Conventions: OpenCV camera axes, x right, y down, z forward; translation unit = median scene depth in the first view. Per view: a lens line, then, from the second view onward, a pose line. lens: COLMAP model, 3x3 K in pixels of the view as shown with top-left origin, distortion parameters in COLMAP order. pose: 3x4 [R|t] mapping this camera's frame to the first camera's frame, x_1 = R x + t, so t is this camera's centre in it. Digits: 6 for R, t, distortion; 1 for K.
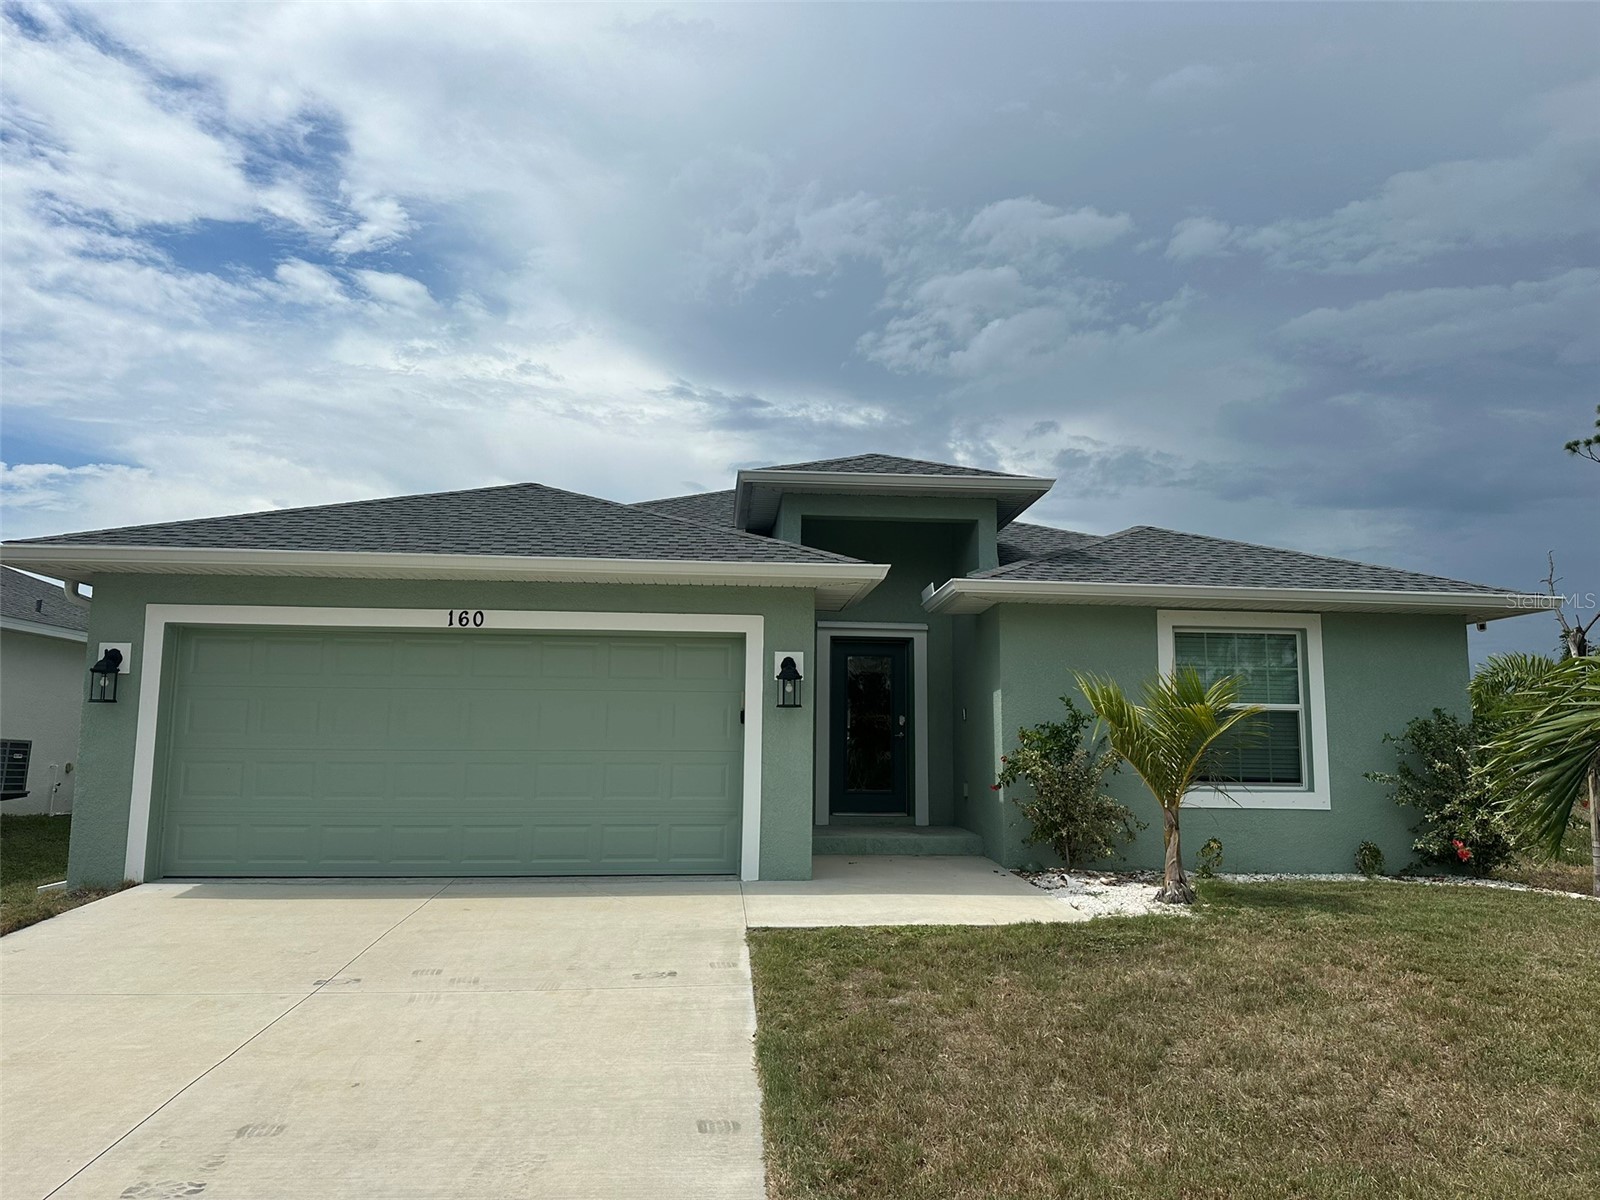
lens RADIAL K [[1105.3, 0, 804.3], [0, 1105.3, 606.8], [0, 0, 1]] dist [0.078463, -0.021414]
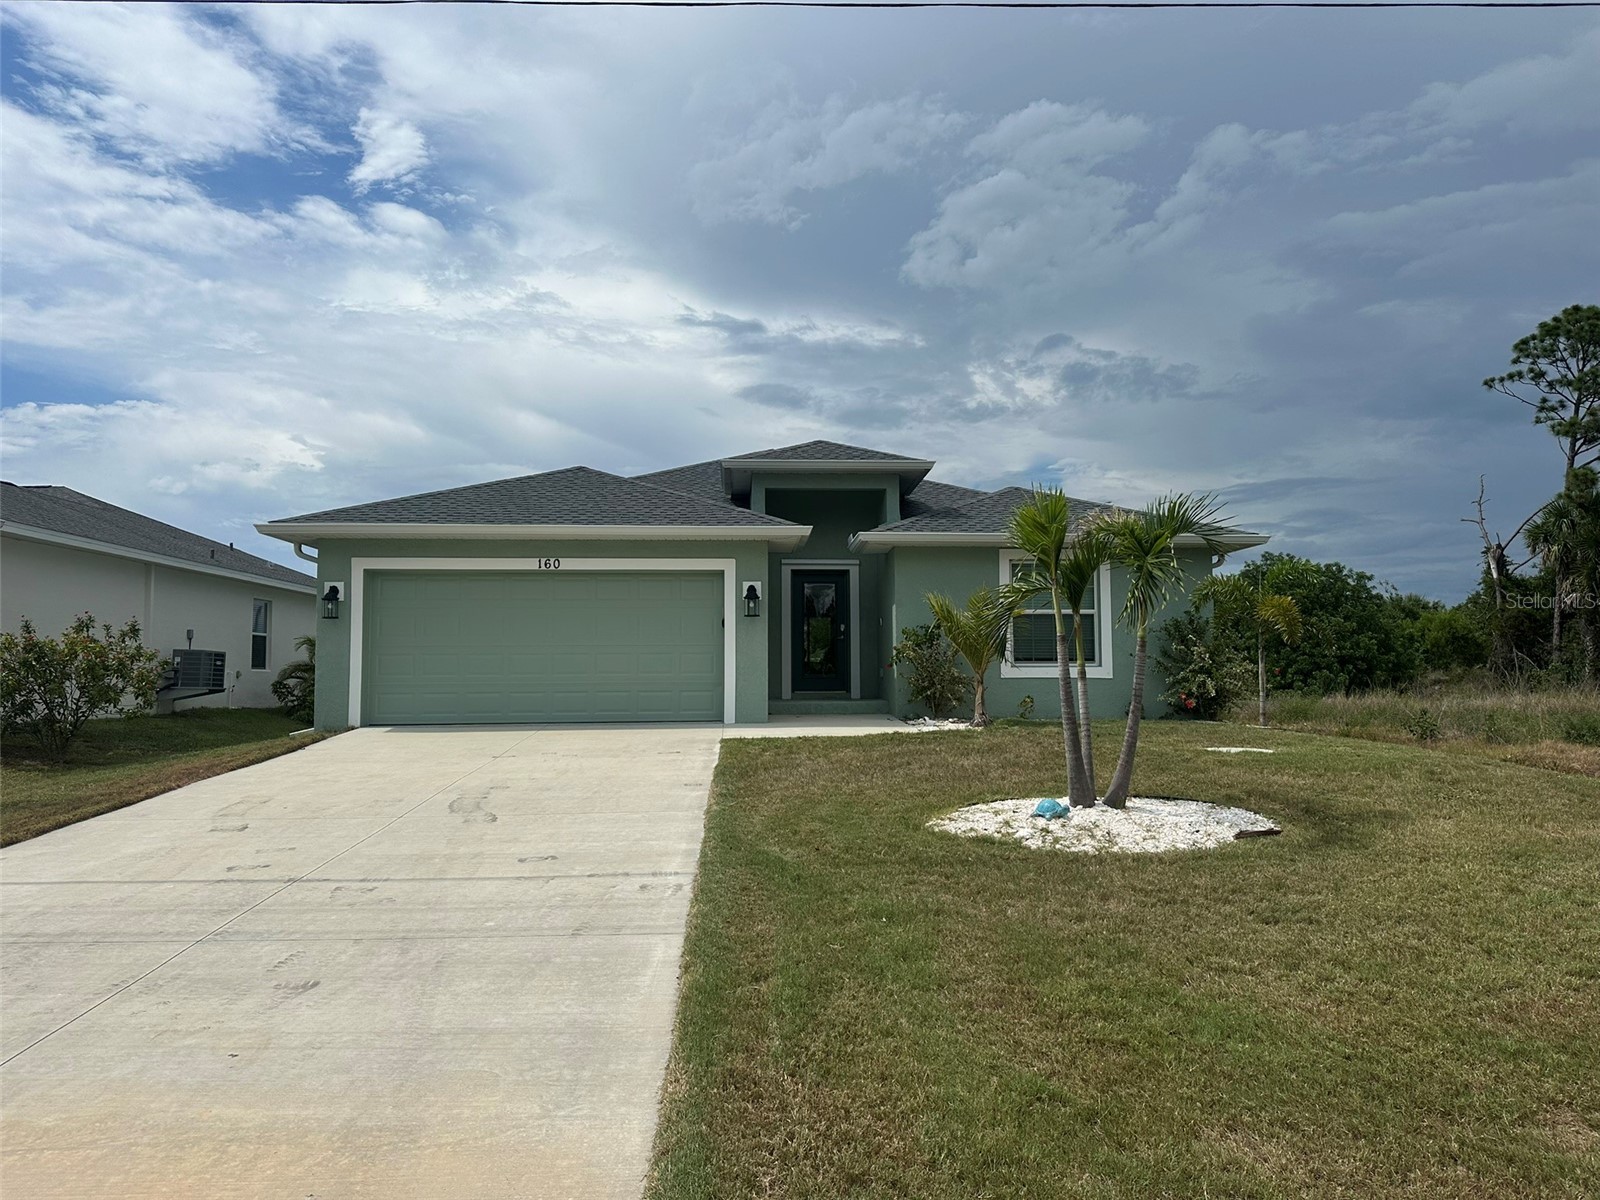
lens RADIAL K [[1105.3, 0, 797.8], [0, 1105.3, 595.7], [0, 0, 1]] dist [0.078463, -0.021414]
pose [[0.999533, -0.015658, -0.026237, 0.081252], [0.017126, 0.998244, 0.056707, -0.024059], [0.025303, -0.057130, 0.998046, -0.503244]]
